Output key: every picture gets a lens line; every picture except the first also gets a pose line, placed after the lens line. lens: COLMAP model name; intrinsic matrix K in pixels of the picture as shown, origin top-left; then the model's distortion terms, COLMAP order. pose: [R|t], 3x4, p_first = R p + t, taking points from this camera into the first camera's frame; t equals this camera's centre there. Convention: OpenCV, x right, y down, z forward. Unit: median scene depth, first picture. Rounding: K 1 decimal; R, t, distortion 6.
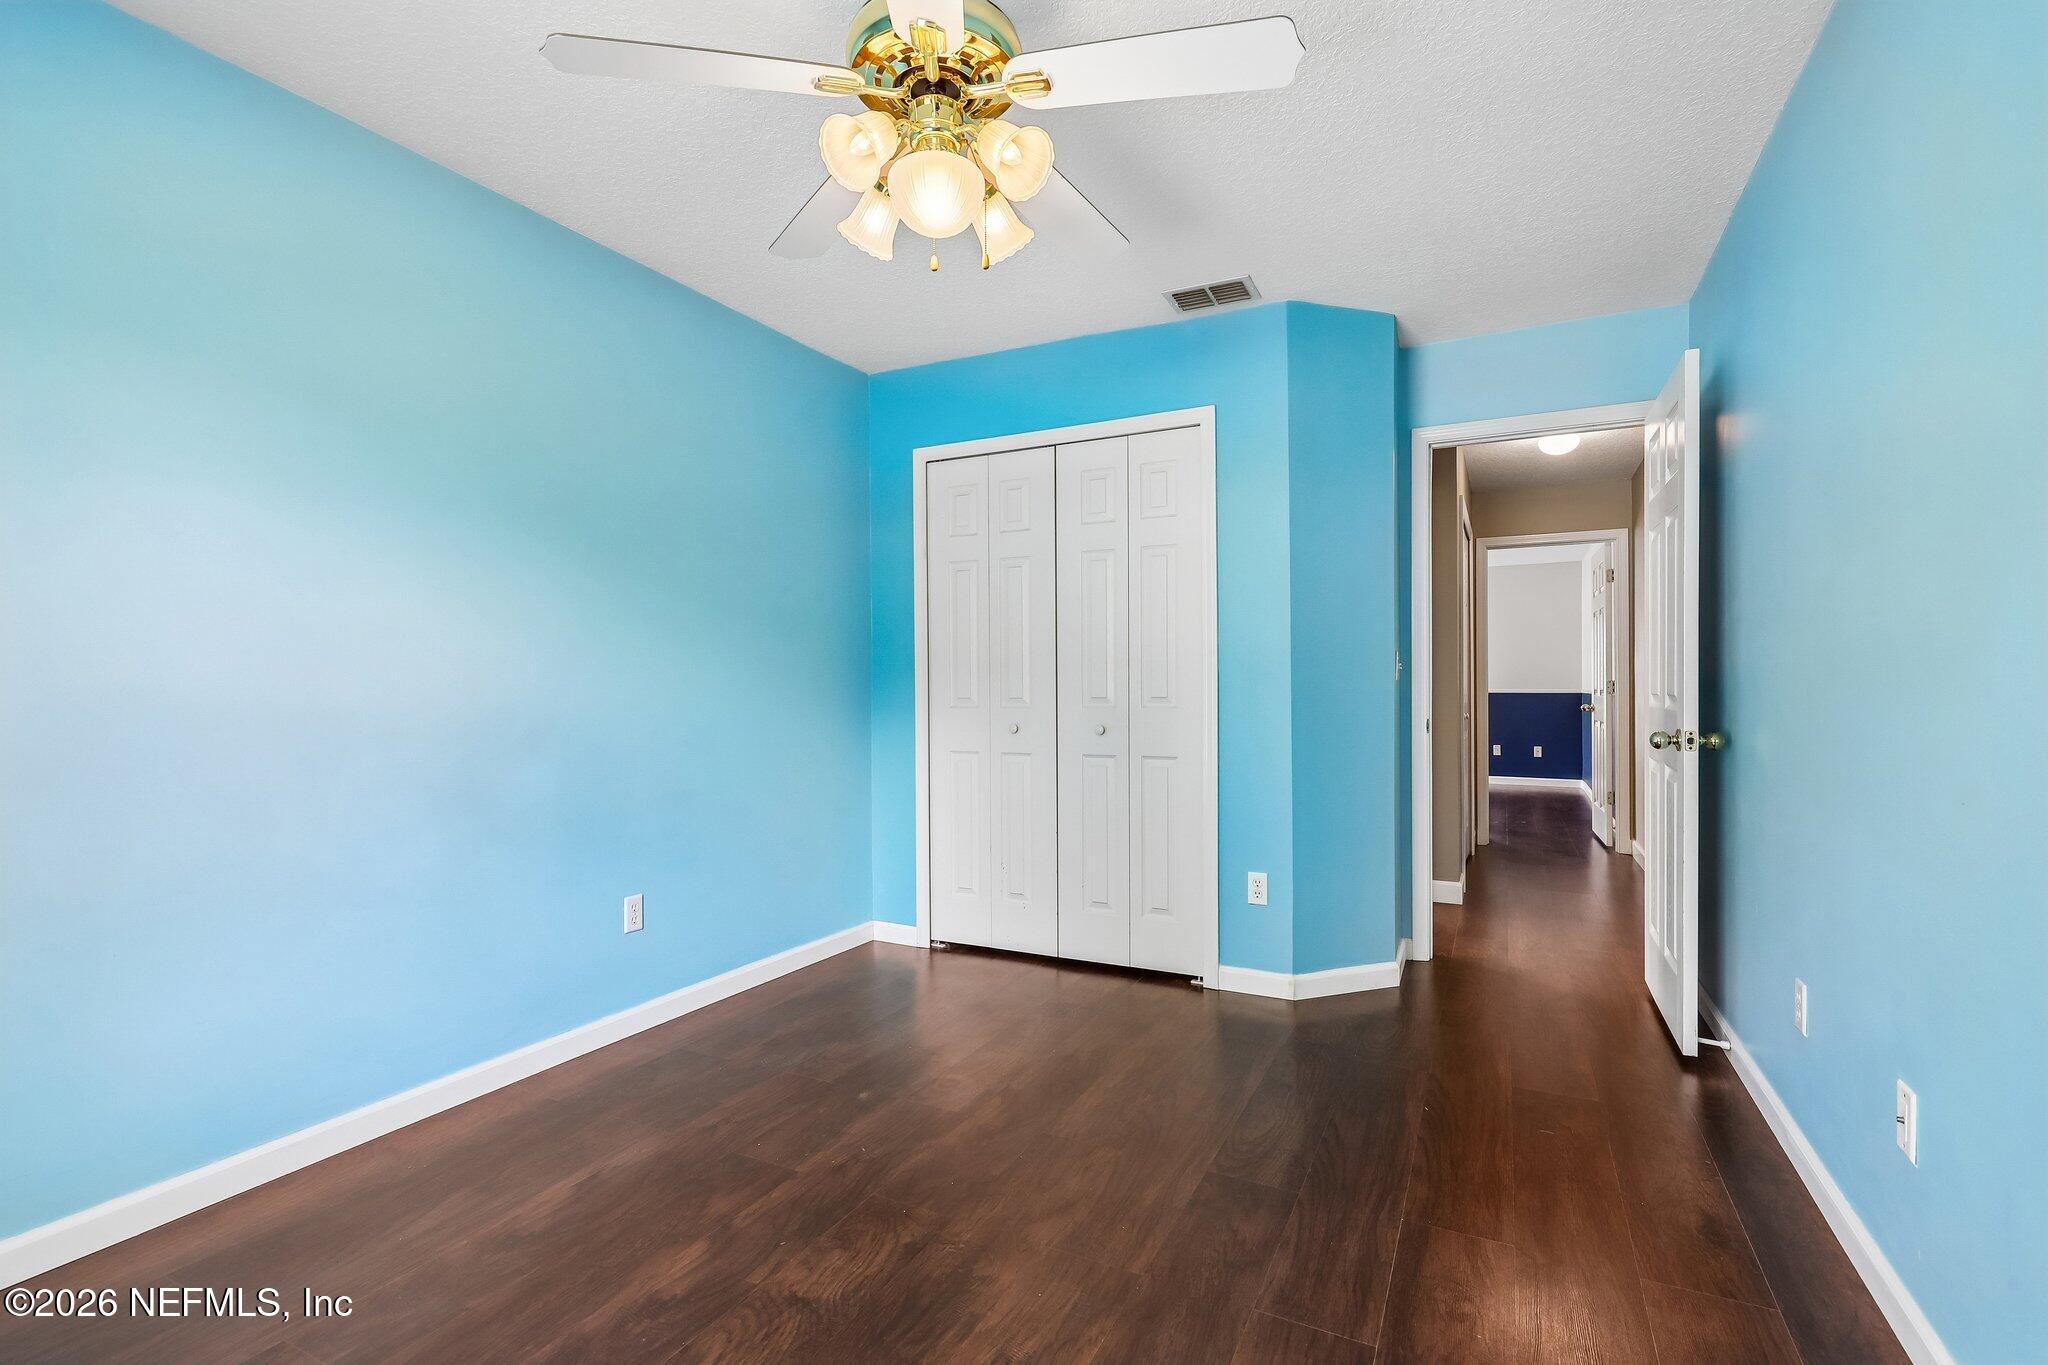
lens RADIAL K [[920.4, 0, 1036.3], [0, 920.4, 685.6], [0, 0, 1]] dist [-0.008081, 0.000305]
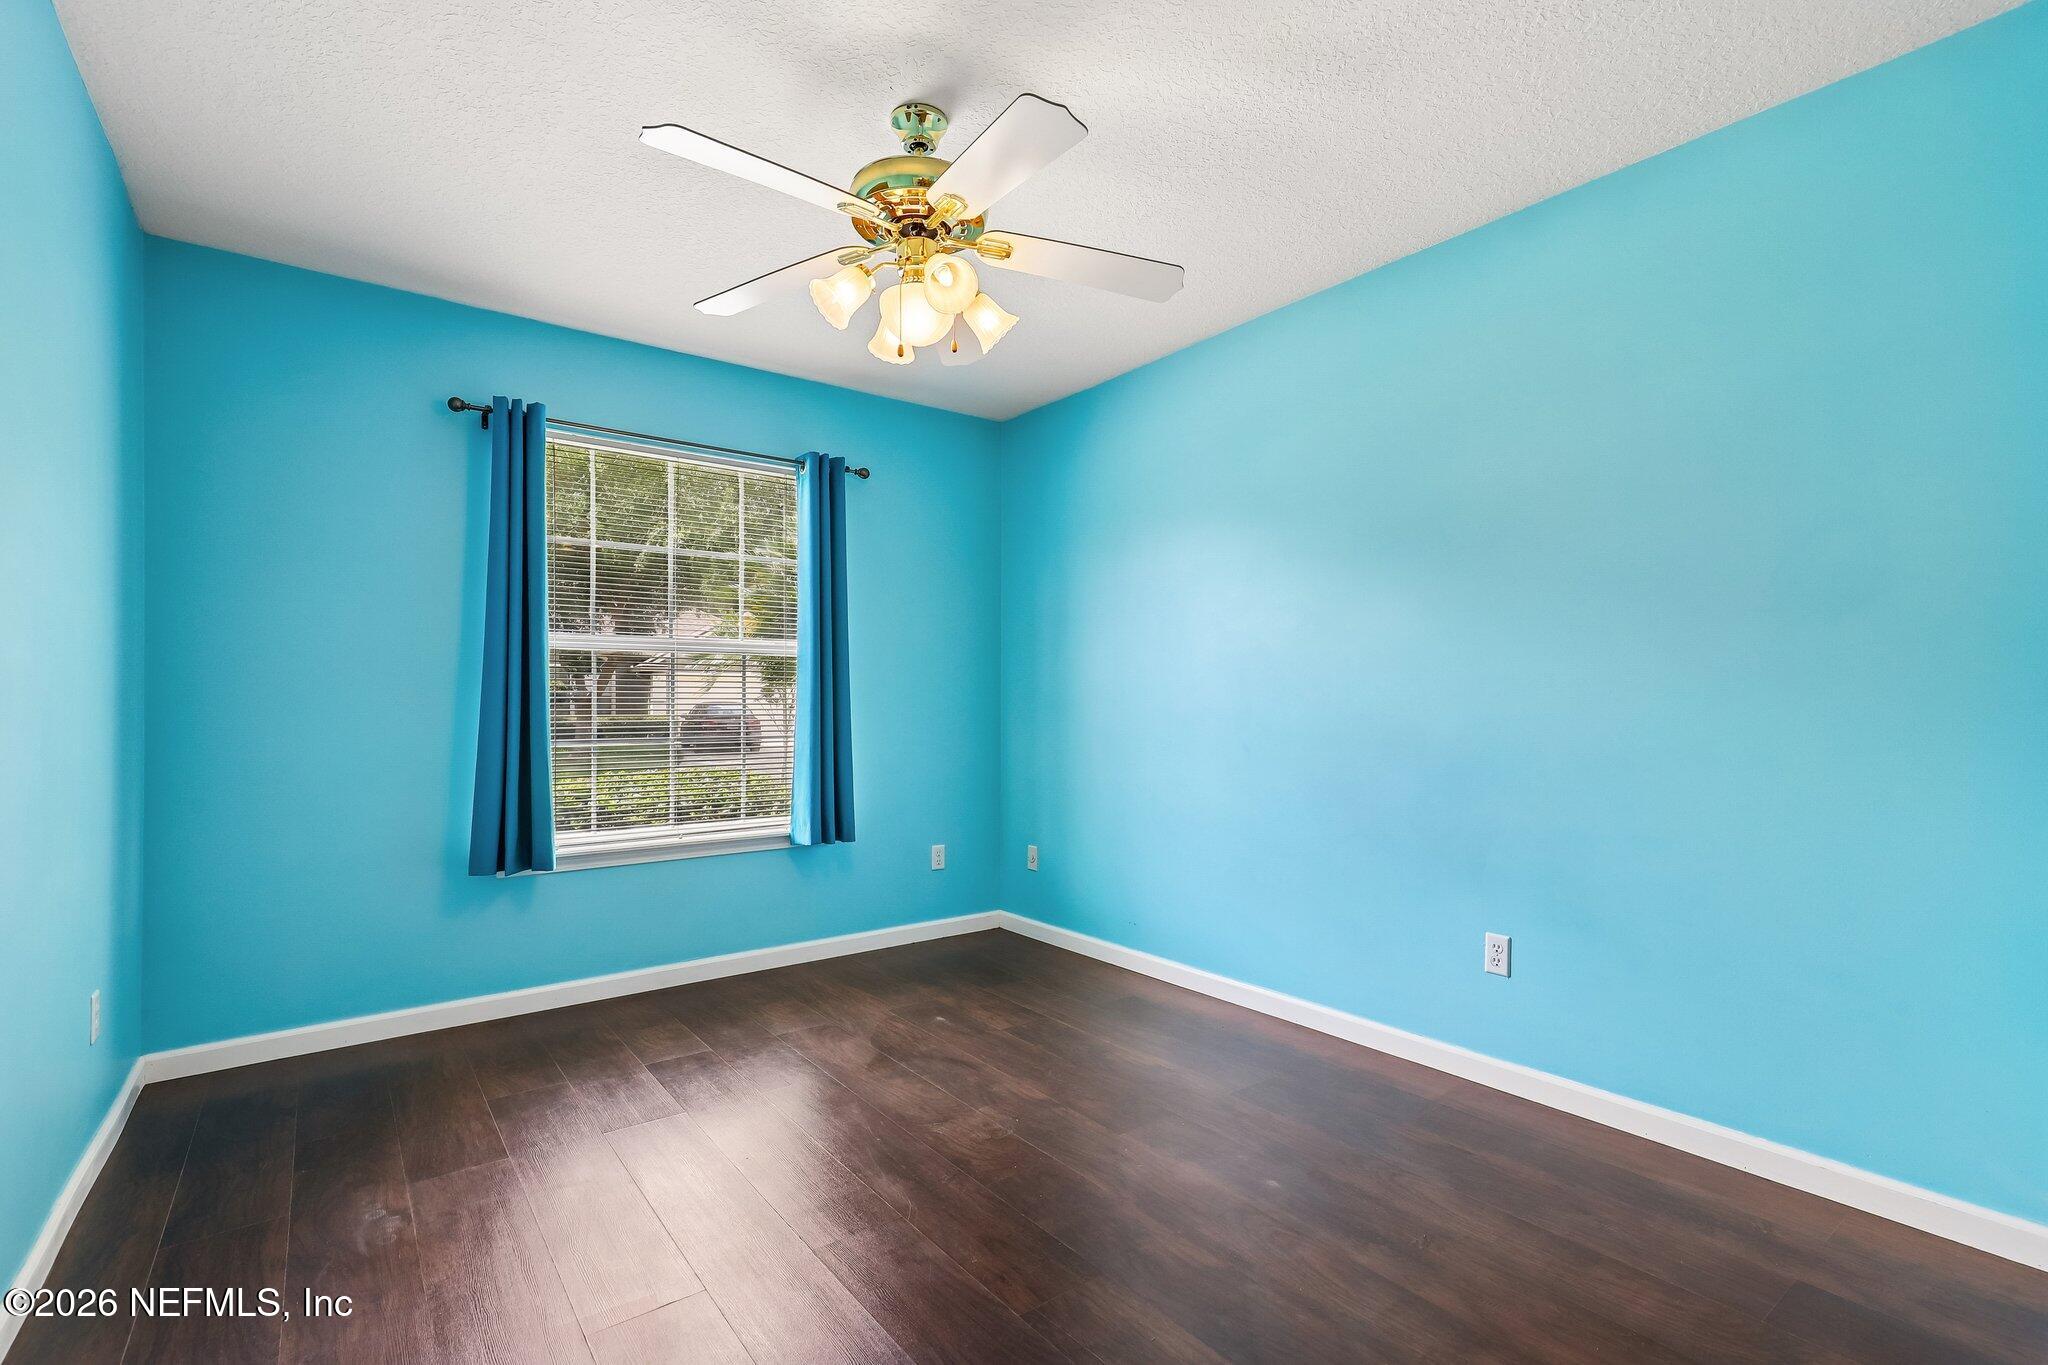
lens RADIAL K [[920.4, 0, 1036.3], [0, 920.4, 685.6], [0, 0, 1]] dist [-0.008081, 0.000305]
pose [[-0.434680, -0.020427, -0.900353, 0.911007], [0.006486, 0.999646, -0.025811, 0.014464], [0.900562, -0.017059, -0.434394, 1.597434]]
